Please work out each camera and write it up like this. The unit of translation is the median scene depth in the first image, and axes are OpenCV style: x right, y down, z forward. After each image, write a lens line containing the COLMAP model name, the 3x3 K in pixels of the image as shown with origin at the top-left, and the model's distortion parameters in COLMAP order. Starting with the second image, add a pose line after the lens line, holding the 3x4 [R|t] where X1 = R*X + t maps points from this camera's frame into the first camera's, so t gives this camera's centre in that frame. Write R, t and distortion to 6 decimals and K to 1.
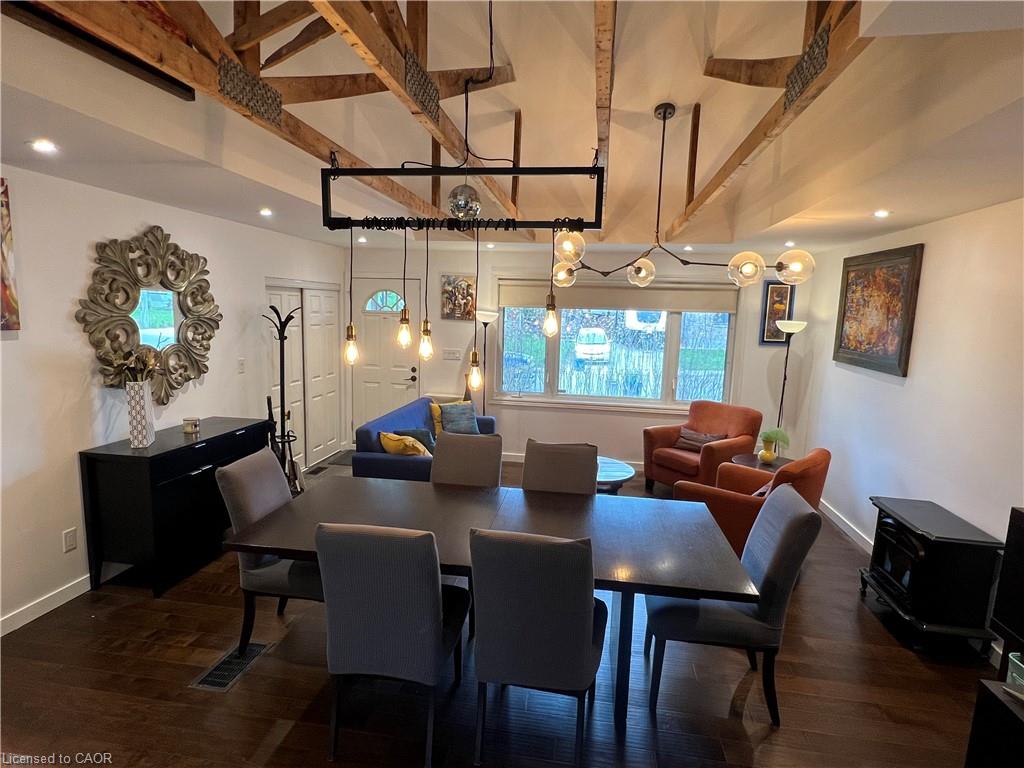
lens RADIAL K [[555.6, 0, 512.0], [0, 555.6, 384.0], [0, 0, 1]] dist [0.000196, 0.000093]
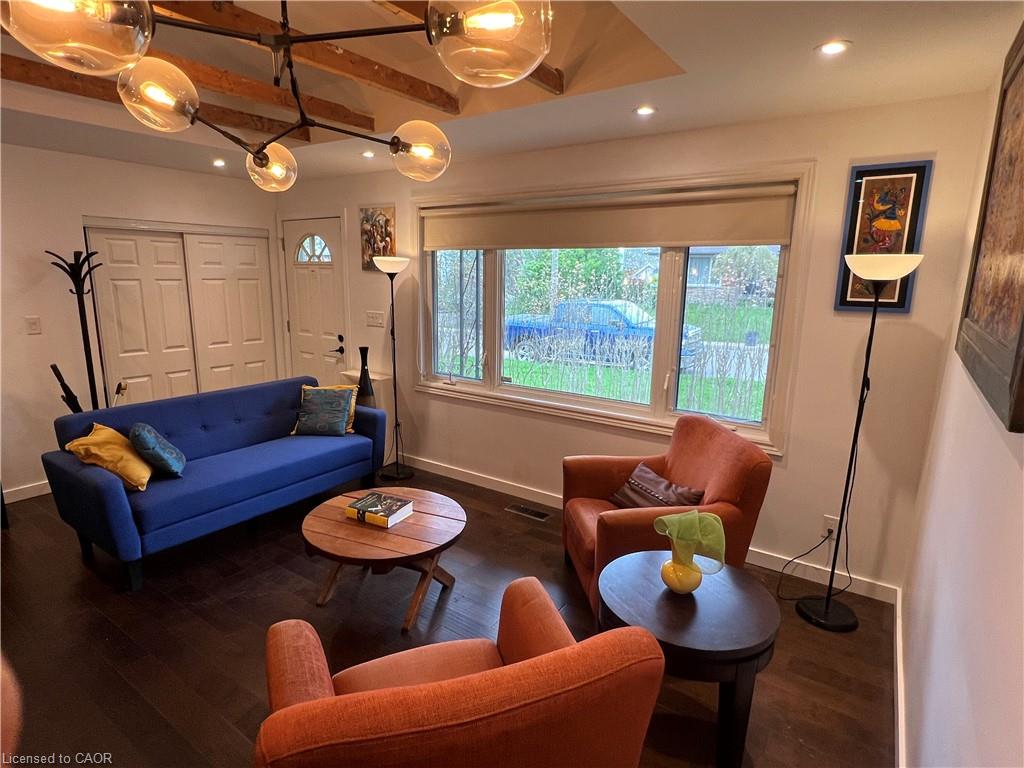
lens RADIAL K [[555.6, 0, 512.0], [0, 555.6, 384.0], [0, 0, 1]] dist [0.000196, 0.000093]
pose [[0.898926, 0.069857, -0.432495, 0.383150], [-0.046286, 0.996824, 0.064805, -0.024477], [0.435648, -0.038236, 0.899305, 0.428230]]
